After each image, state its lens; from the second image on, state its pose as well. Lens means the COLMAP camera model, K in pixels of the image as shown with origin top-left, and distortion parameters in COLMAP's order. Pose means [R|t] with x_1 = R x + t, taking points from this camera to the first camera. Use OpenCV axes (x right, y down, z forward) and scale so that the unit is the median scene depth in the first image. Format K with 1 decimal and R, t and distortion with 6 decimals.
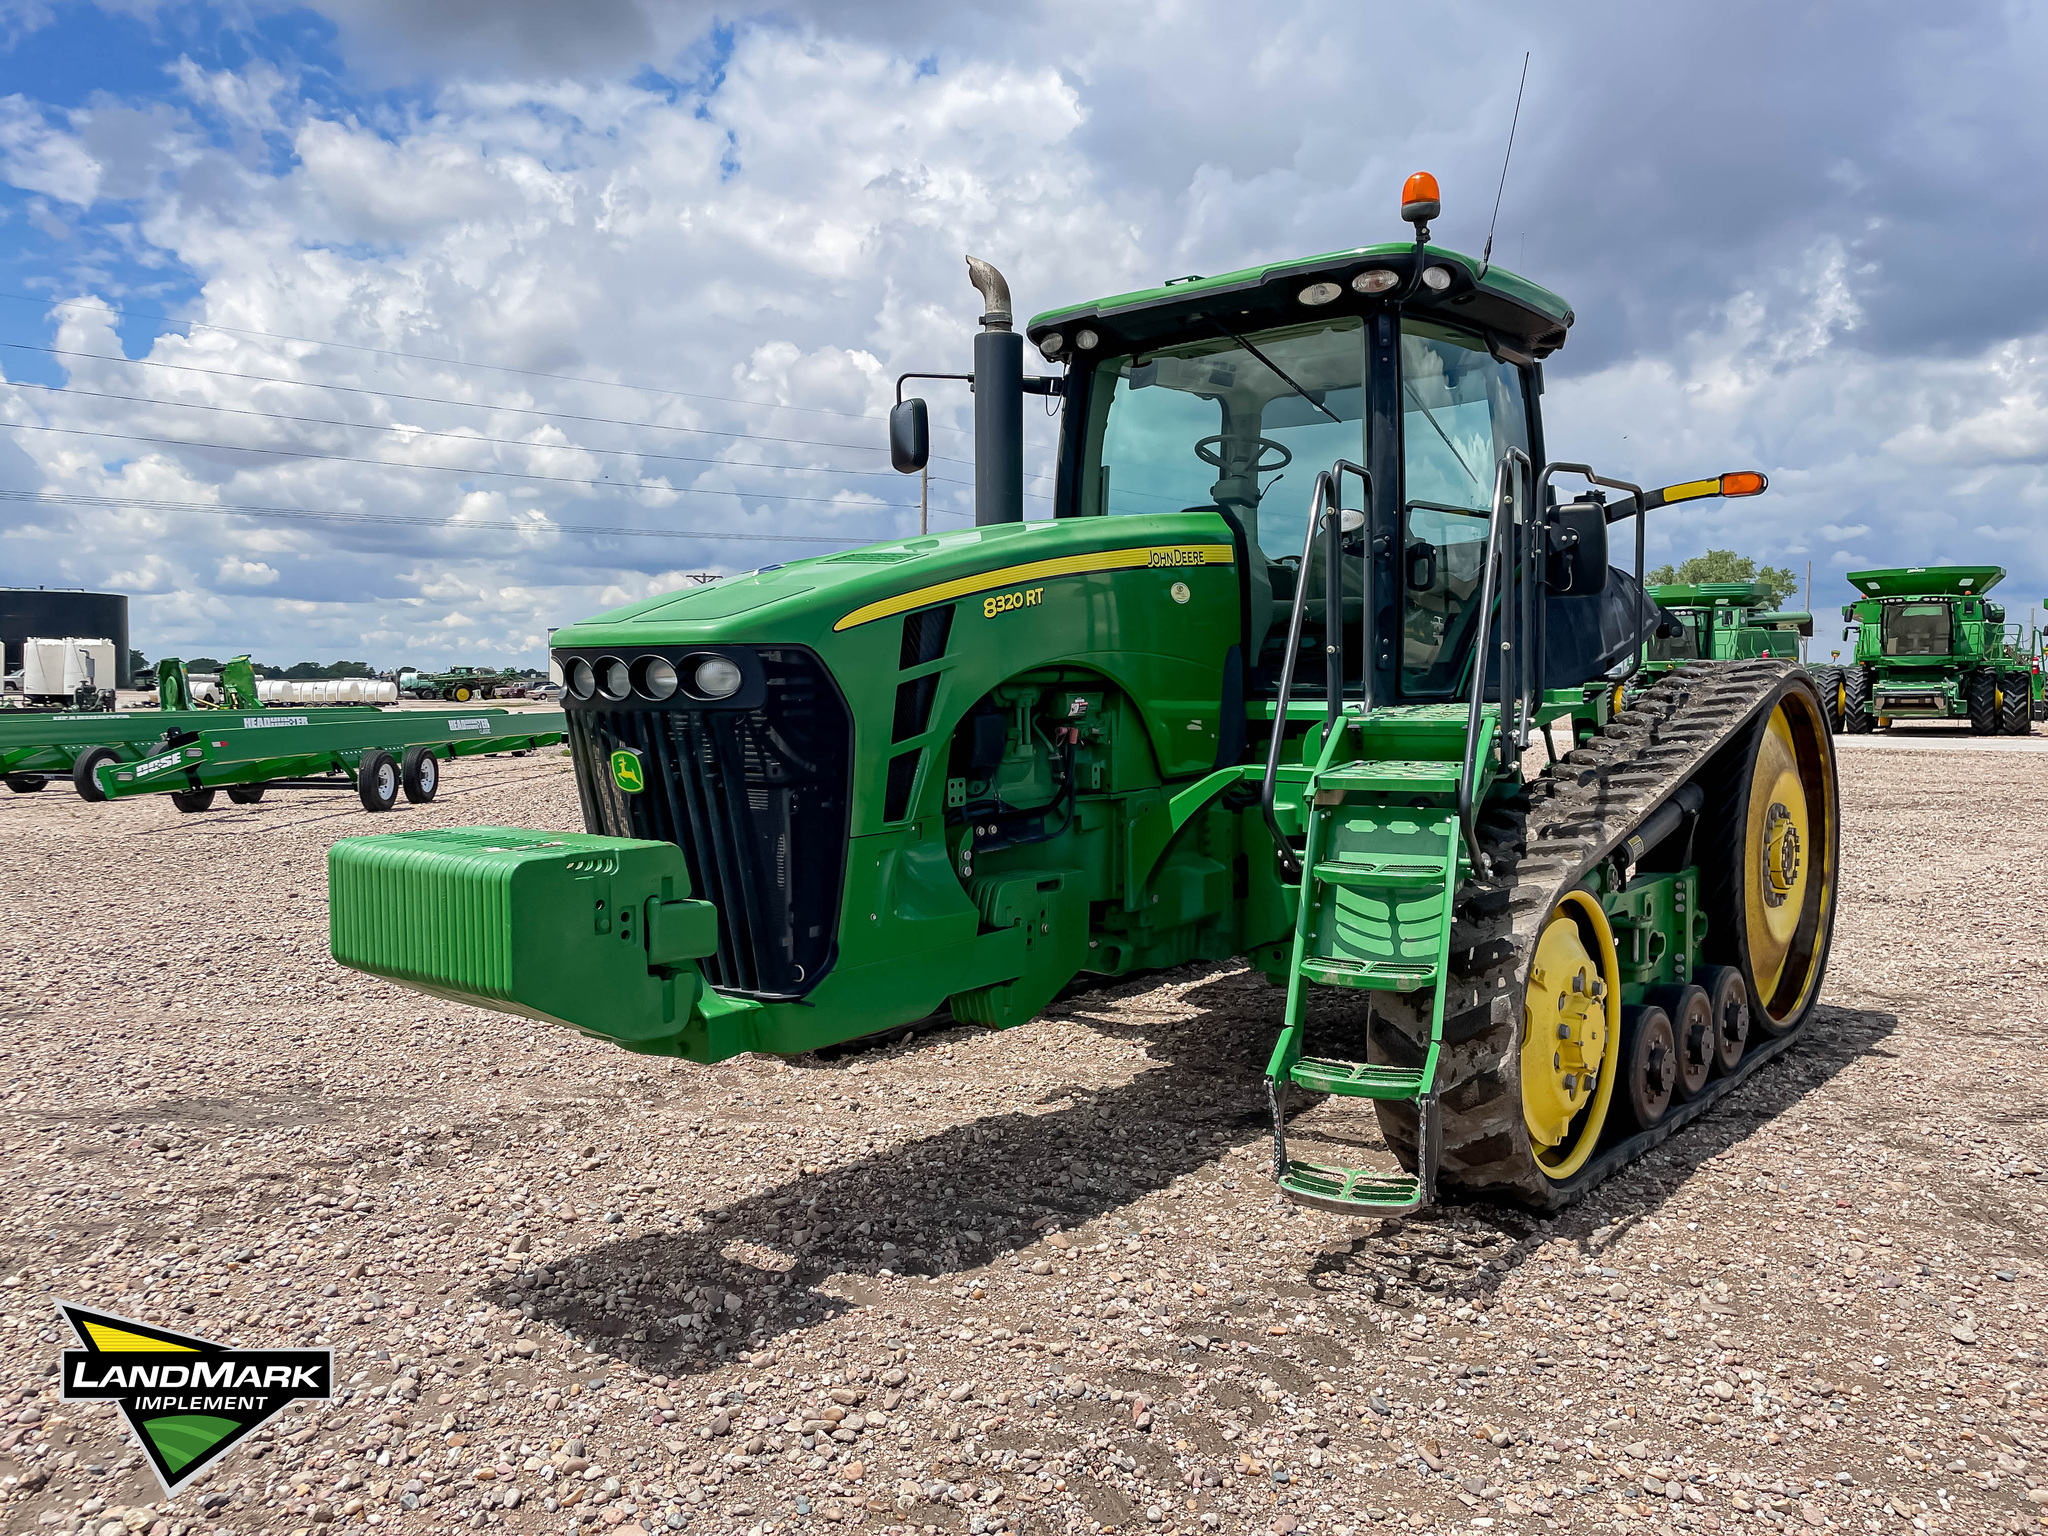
lens RADIAL K [[1550.0, 0, 1005.6], [0, 1550.0, 753.2], [0, 0, 1]] dist [0.080938, -0.101381]
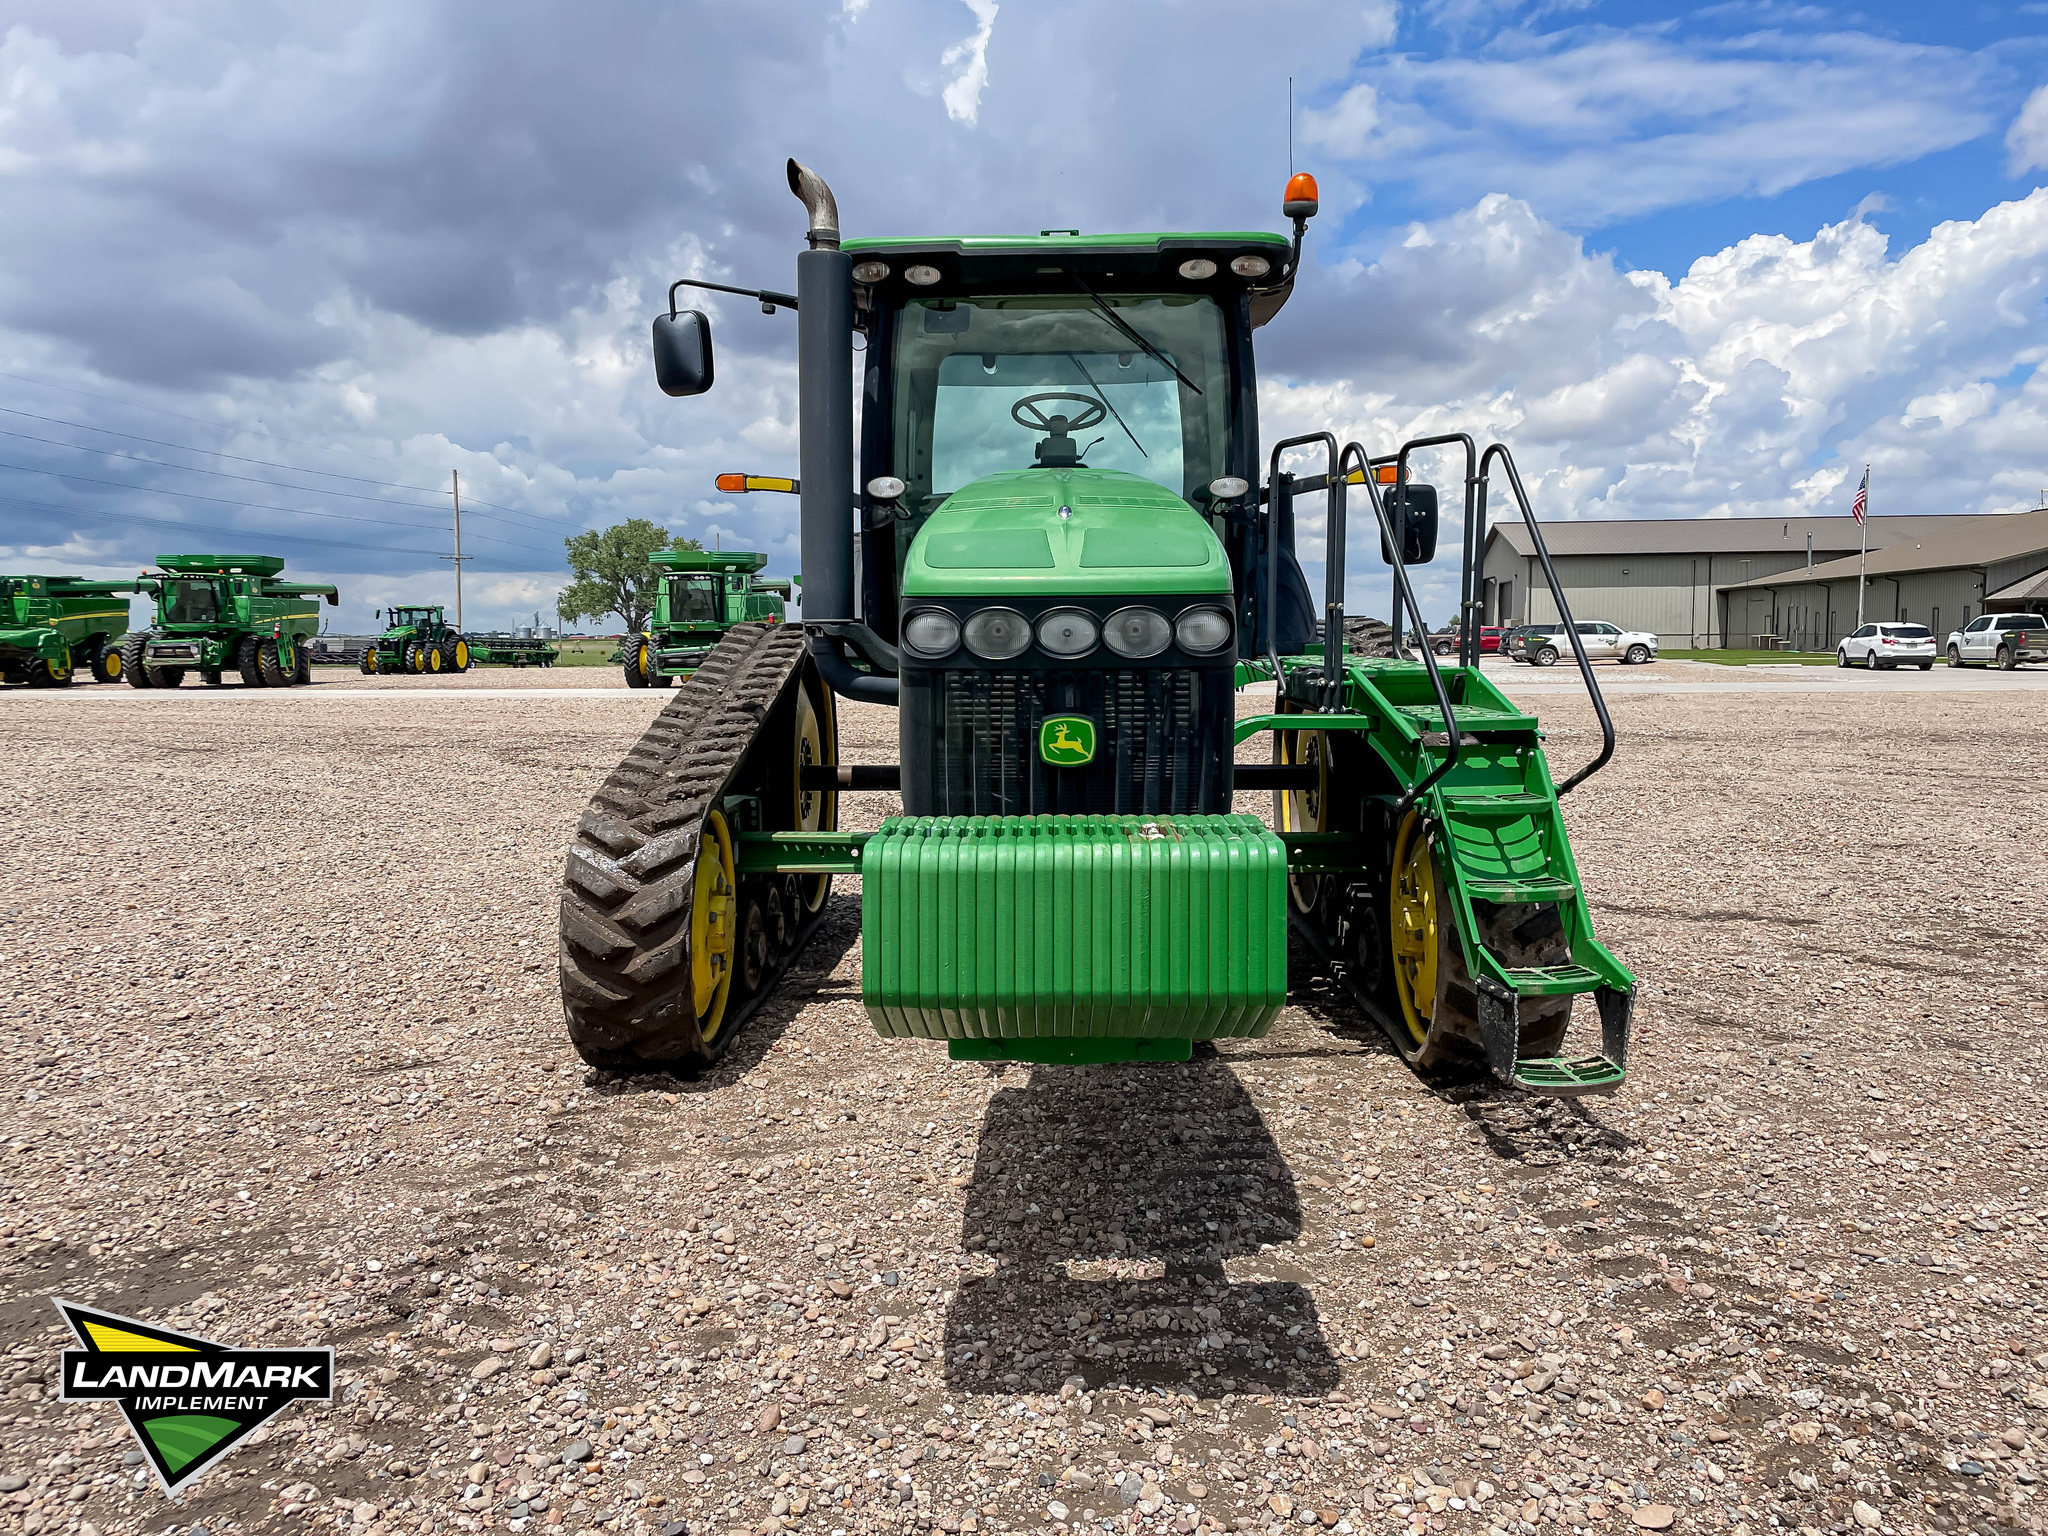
lens RADIAL K [[1550.0, 0, 1005.0], [0, 1550.0, 763.2], [0, 0, 1]] dist [0.080938, -0.101381]
pose [[0.777790, -0.051402, 0.626419, -0.602910], [0.031420, 0.998584, 0.042928, -0.010314], [-0.627738, -0.013707, 0.778304, 0.267108]]
